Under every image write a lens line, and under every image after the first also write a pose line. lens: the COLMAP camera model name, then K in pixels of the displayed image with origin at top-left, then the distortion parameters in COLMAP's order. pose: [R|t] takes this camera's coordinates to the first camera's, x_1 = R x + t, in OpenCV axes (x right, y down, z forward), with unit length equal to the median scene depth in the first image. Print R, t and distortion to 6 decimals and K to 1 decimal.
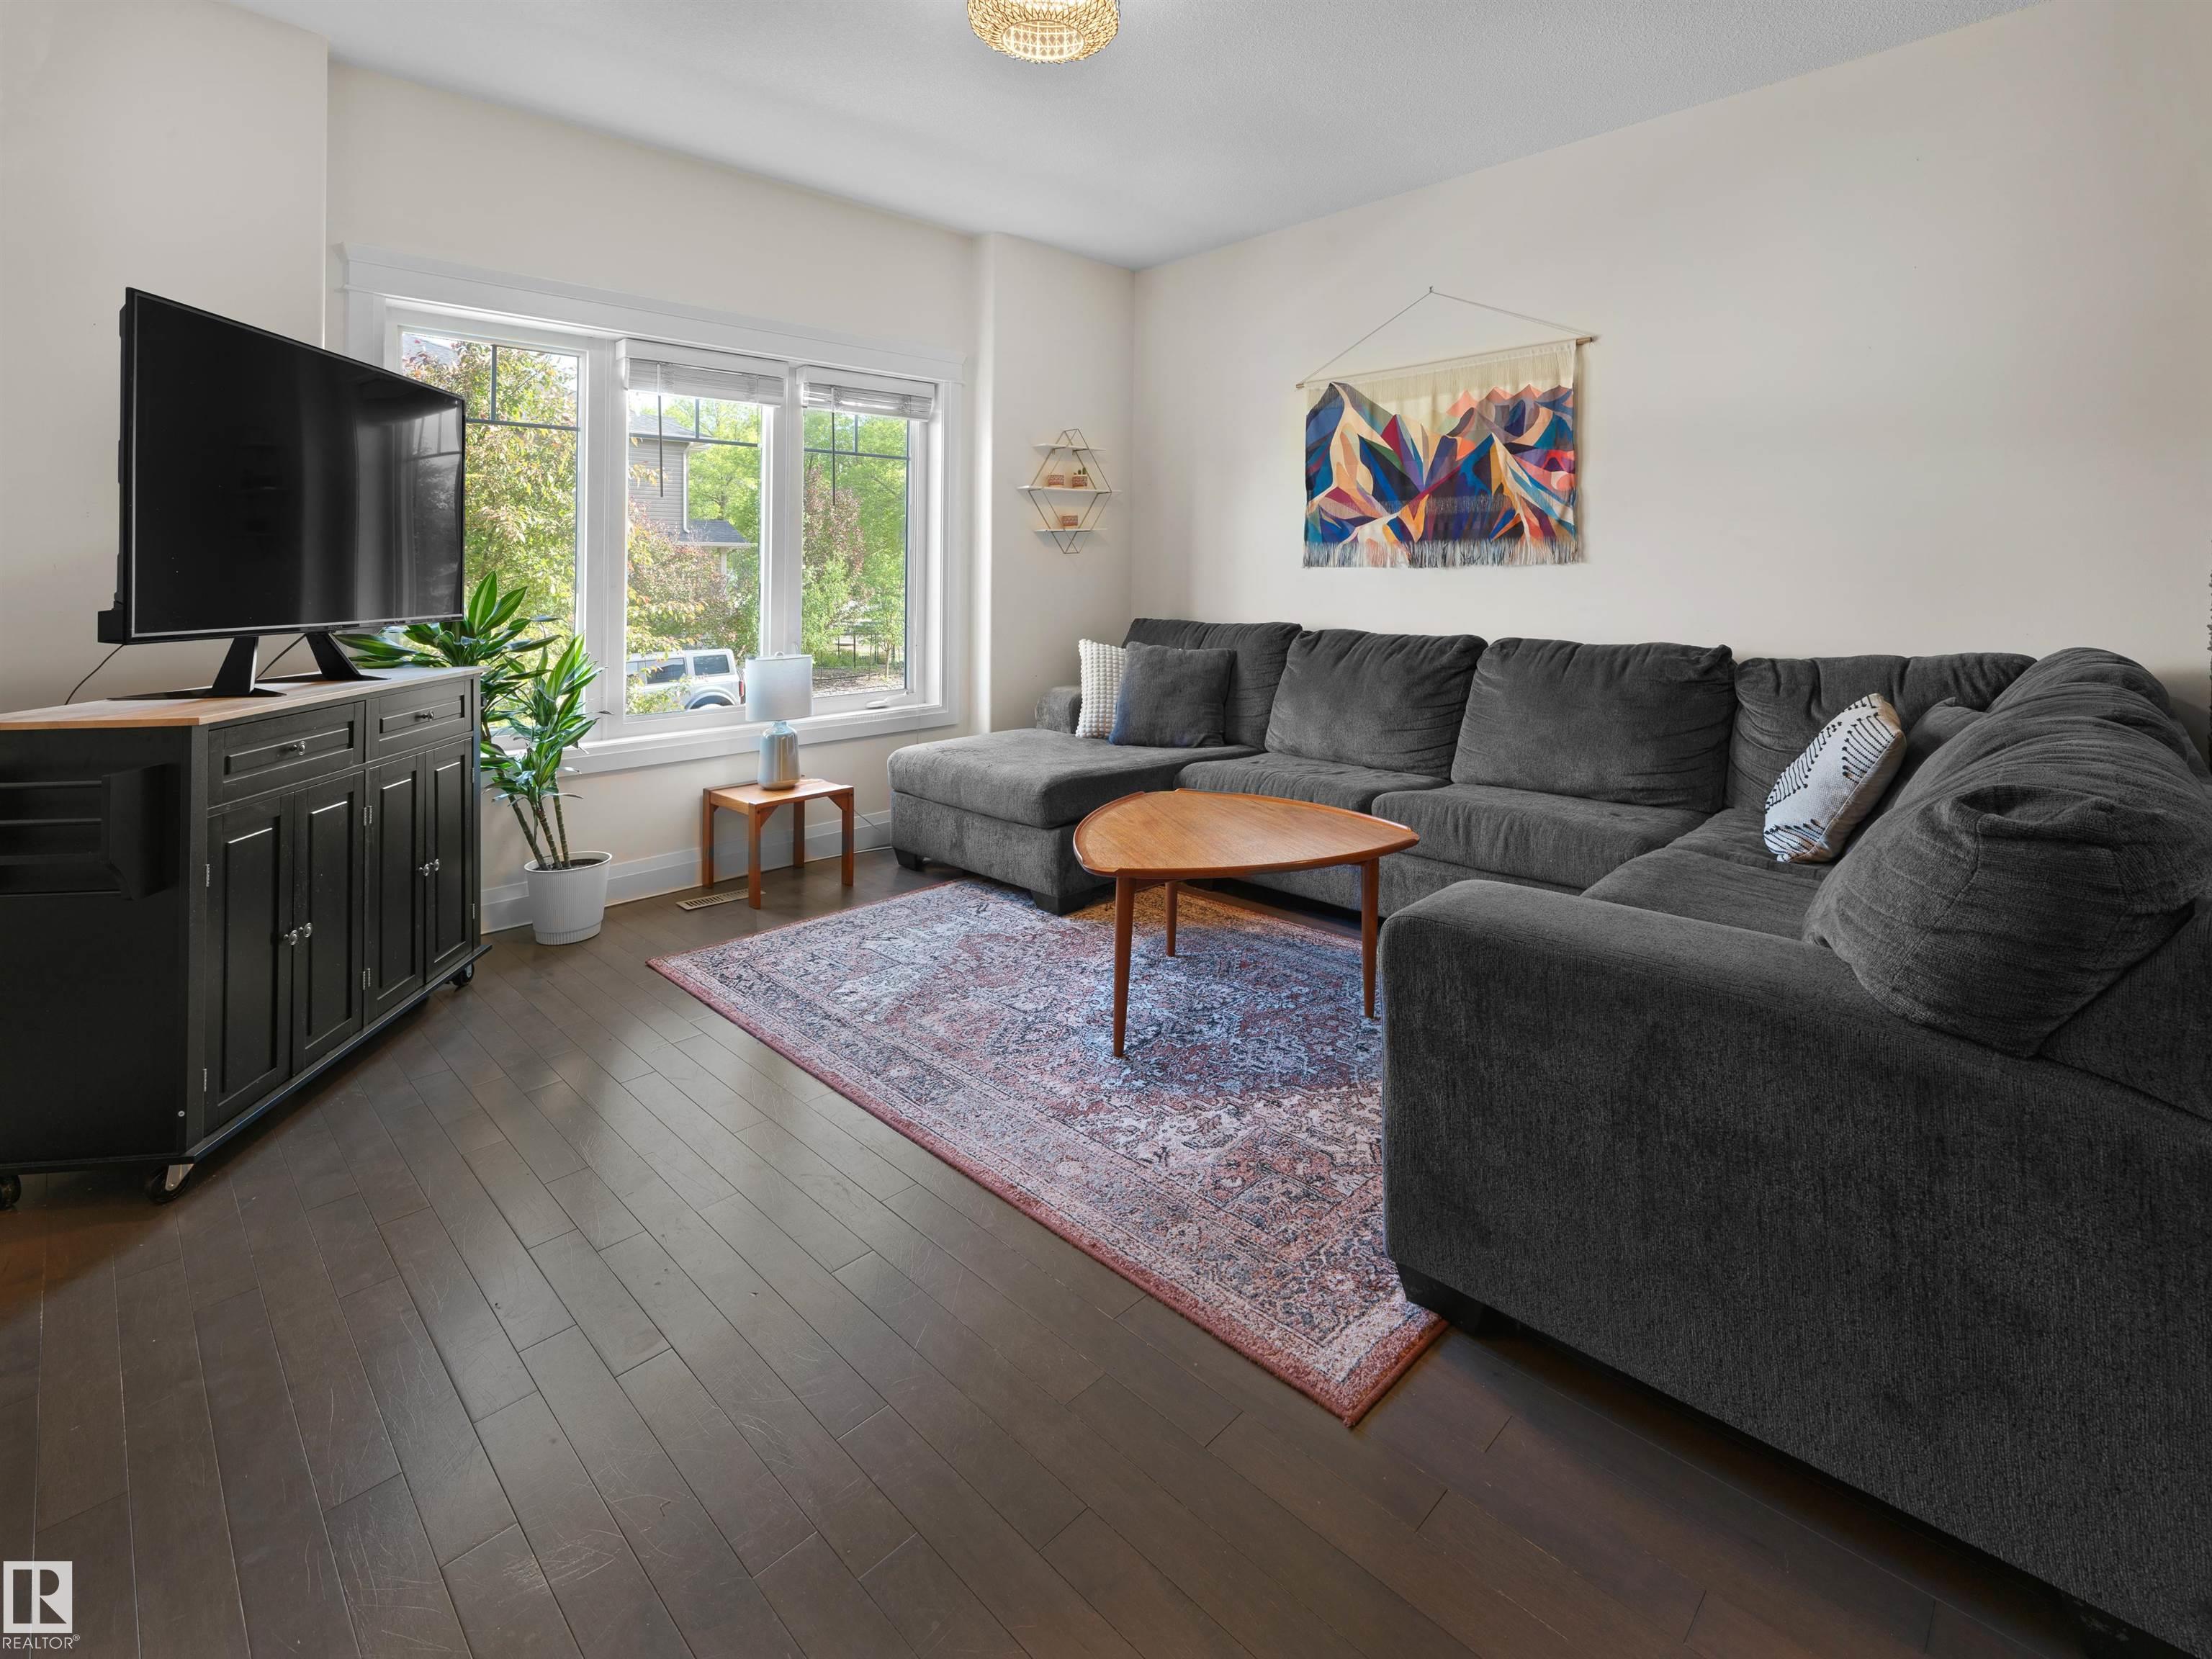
lens RADIAL K [[1054.6, 0, 1142.5], [0, 1054.6, 550.1], [0, 0, 1]] dist [-0.000691, -0.000361]
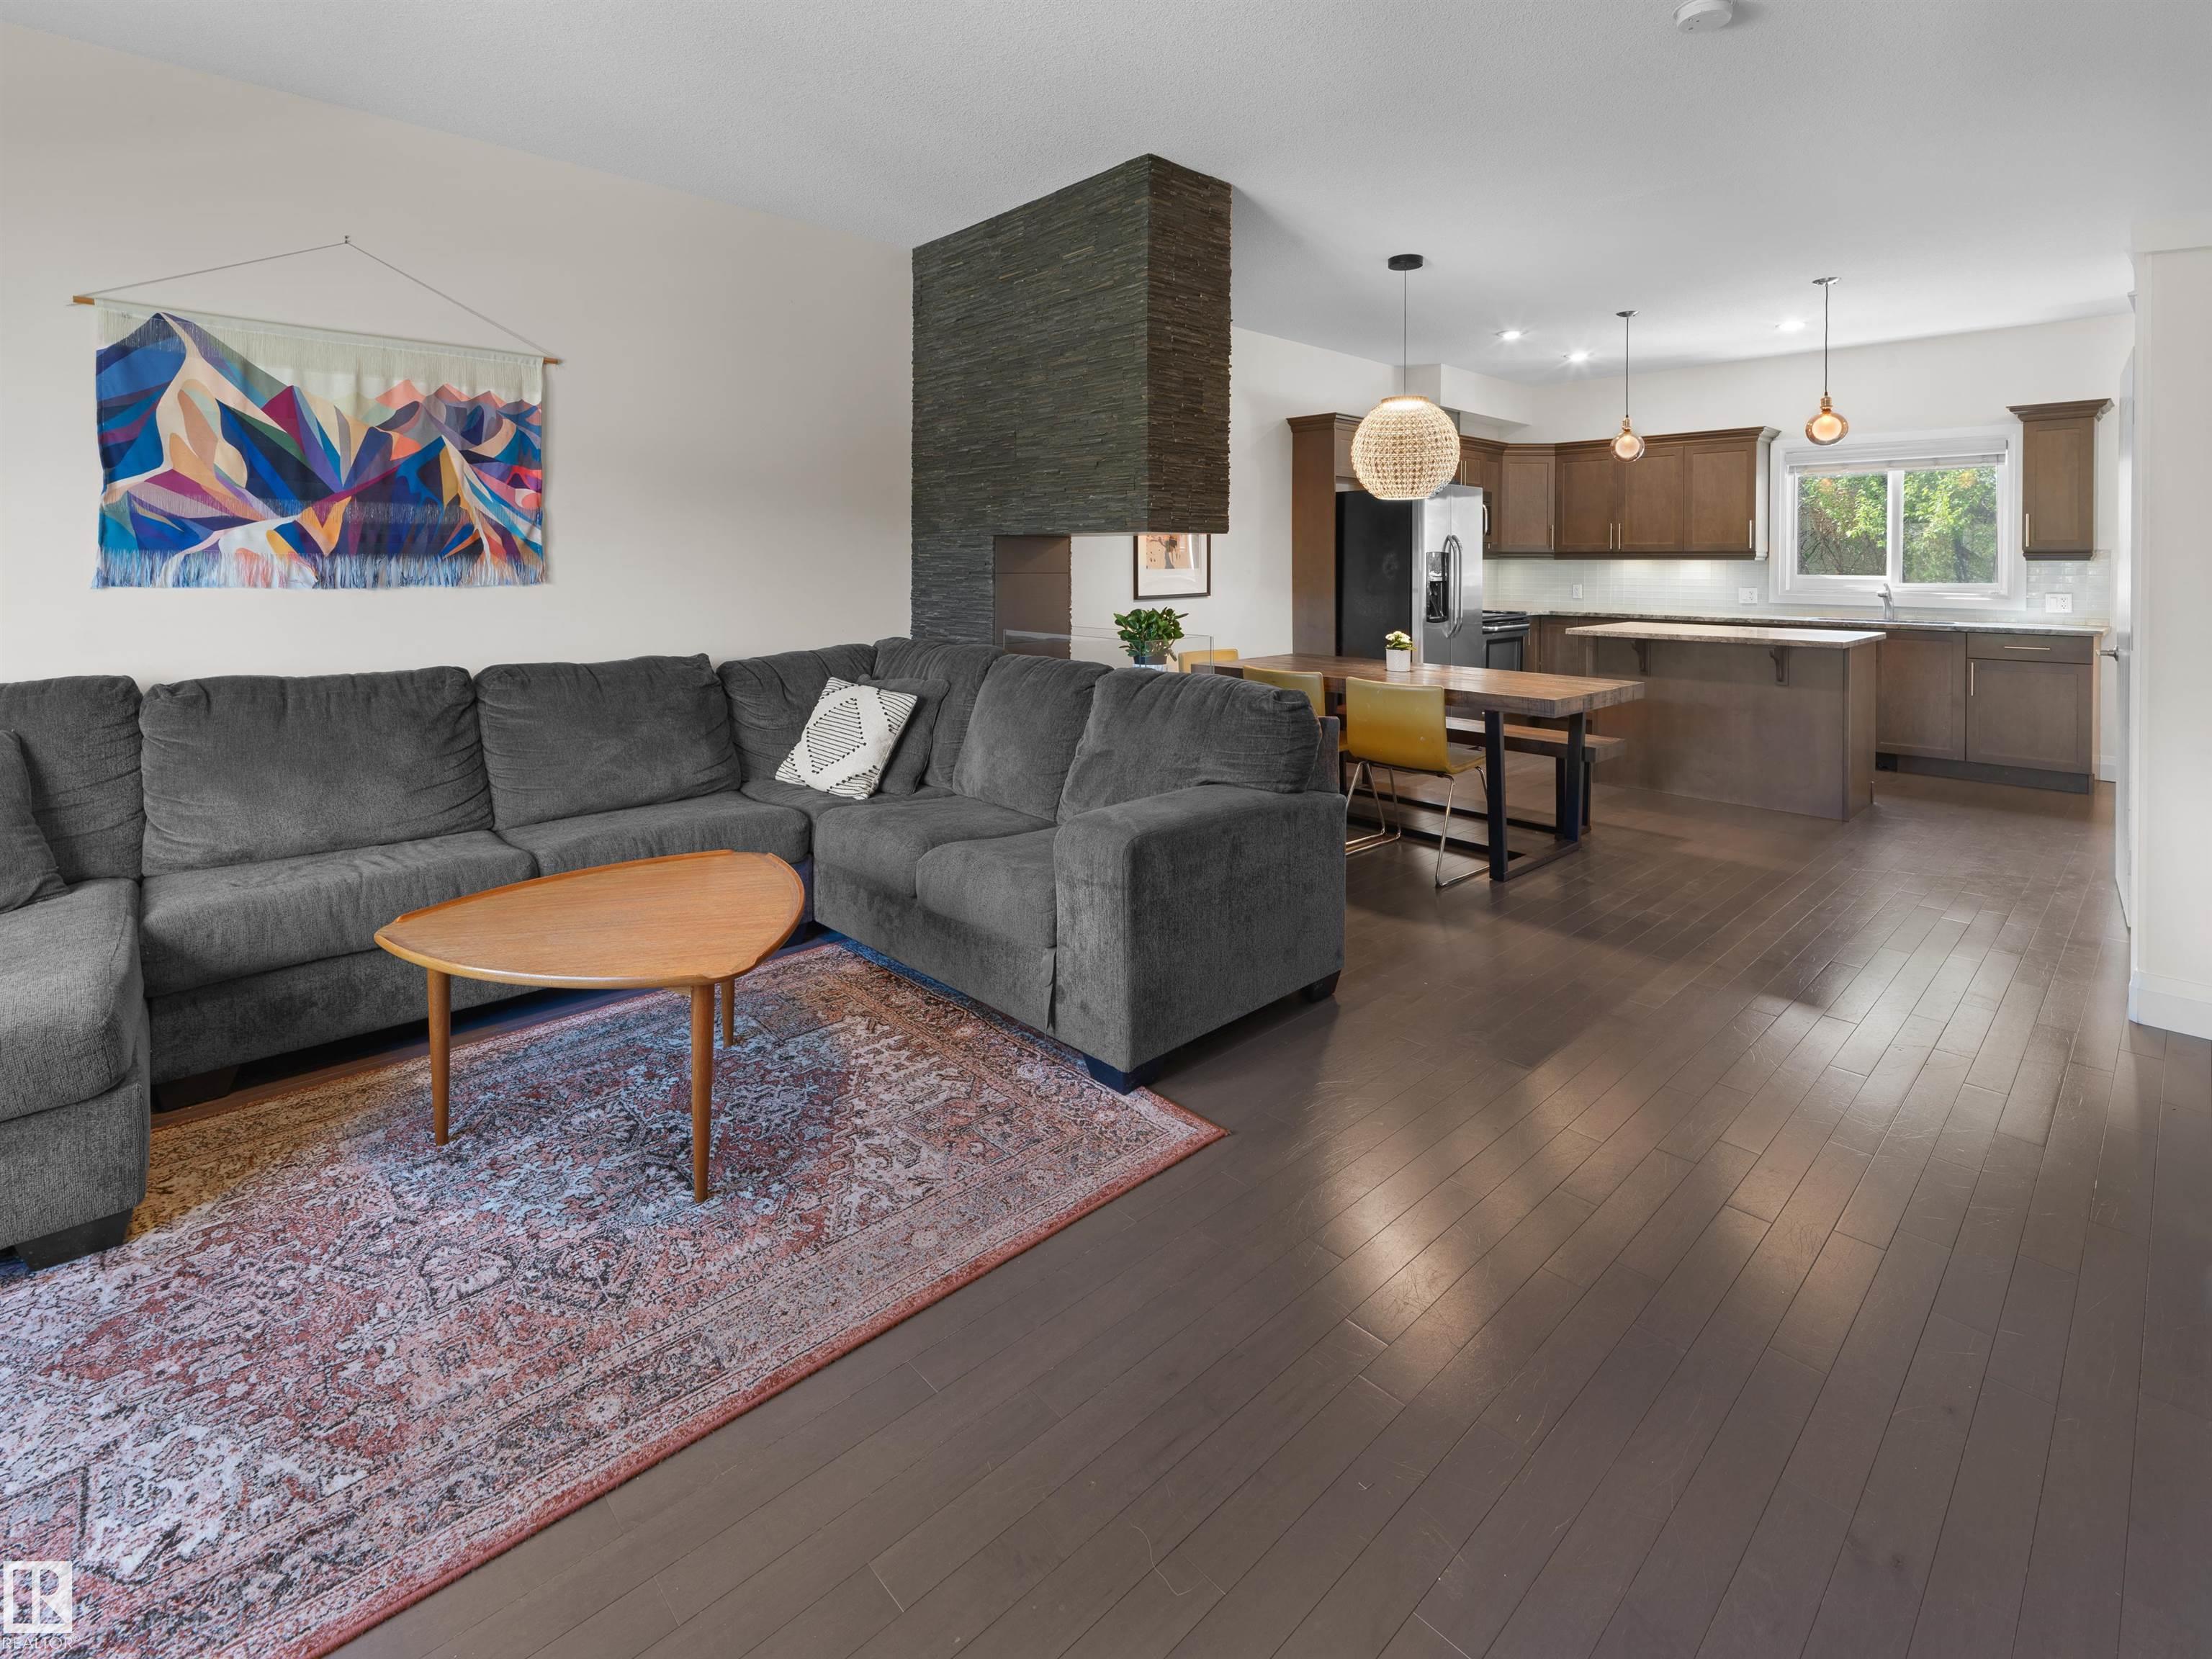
lens RADIAL K [[1029.5, 0, 1106.4], [0, 1029.5, 554.4], [0, 0, 1]] dist [0.001278, 0.000205]
pose [[0.038225, 0.022347, 0.999019, -0.519216], [-0.031081, 0.999293, -0.021164, -0.011012], [-0.998786, -0.030241, 0.038892, 0.418682]]
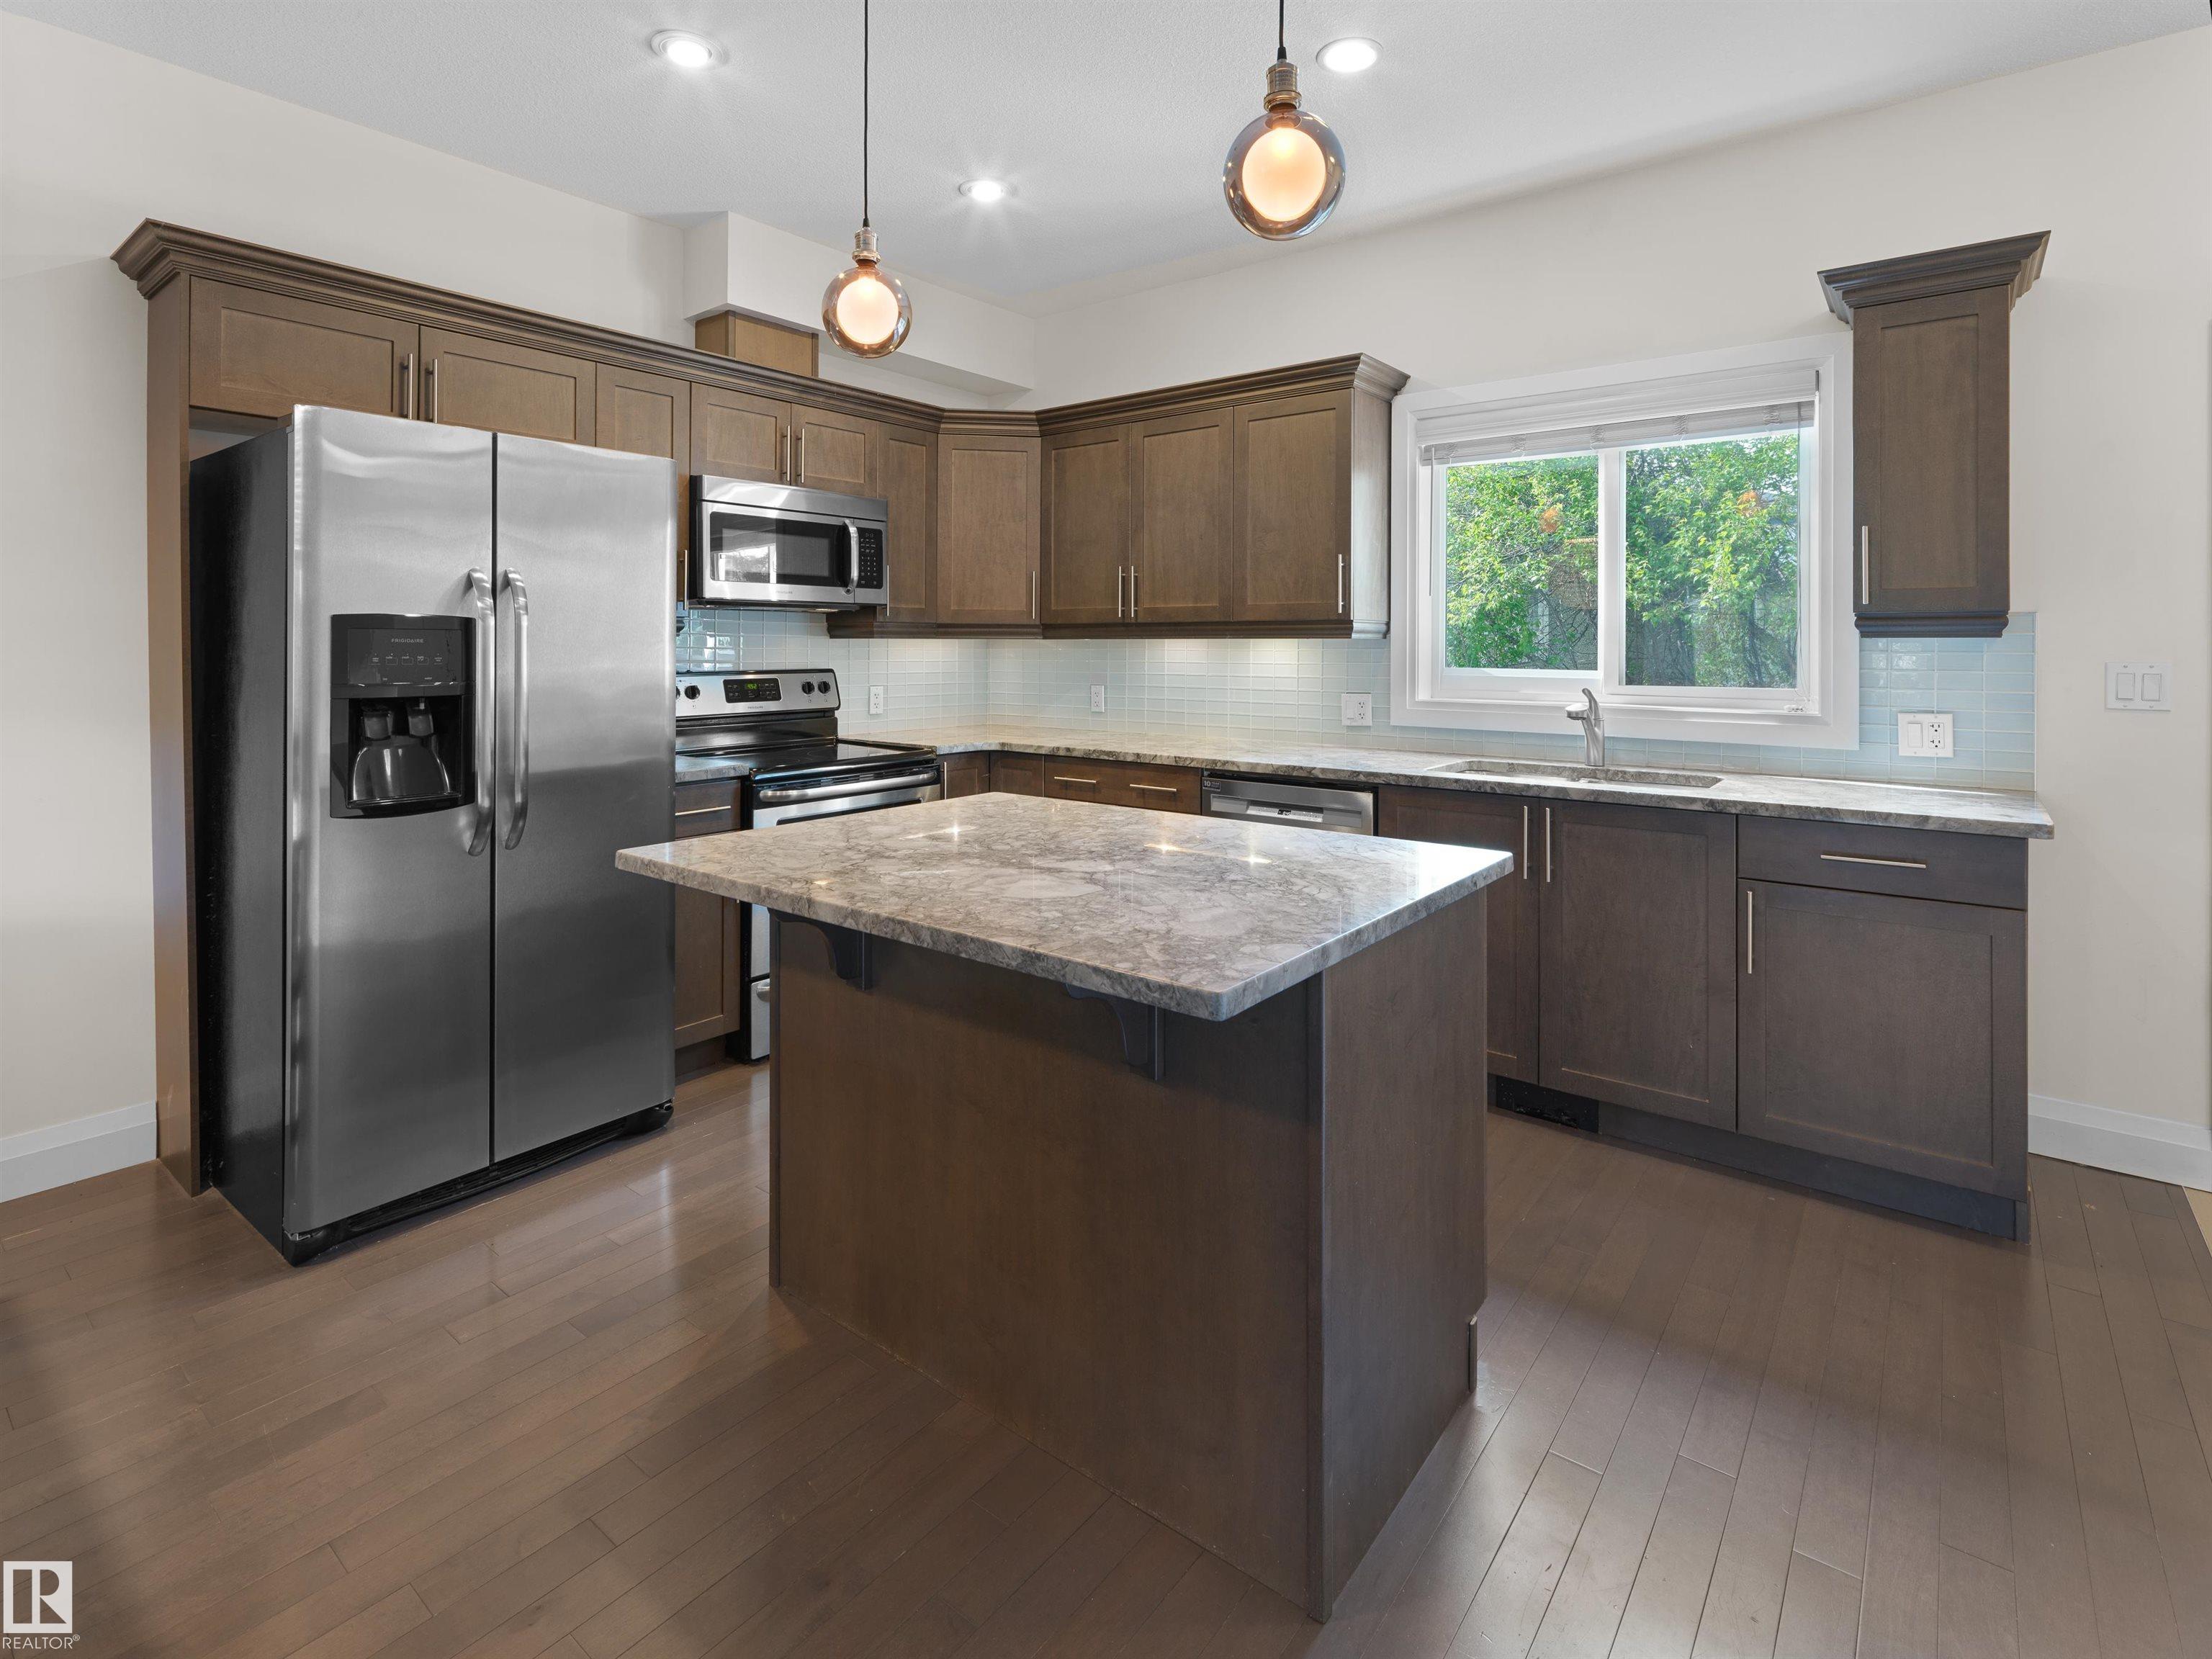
lens RADIAL K [[1052.7, 0, 1158.1], [0, 1052.7, 633.3], [0, 0, 1]] dist [0.000078, -0.000379]
pose [[-0.133583, 0.025948, 0.990698, 0.577736], [-0.026967, 0.999192, -0.029807, -0.051898], [-0.990671, -0.030698, -0.132775, -0.448840]]
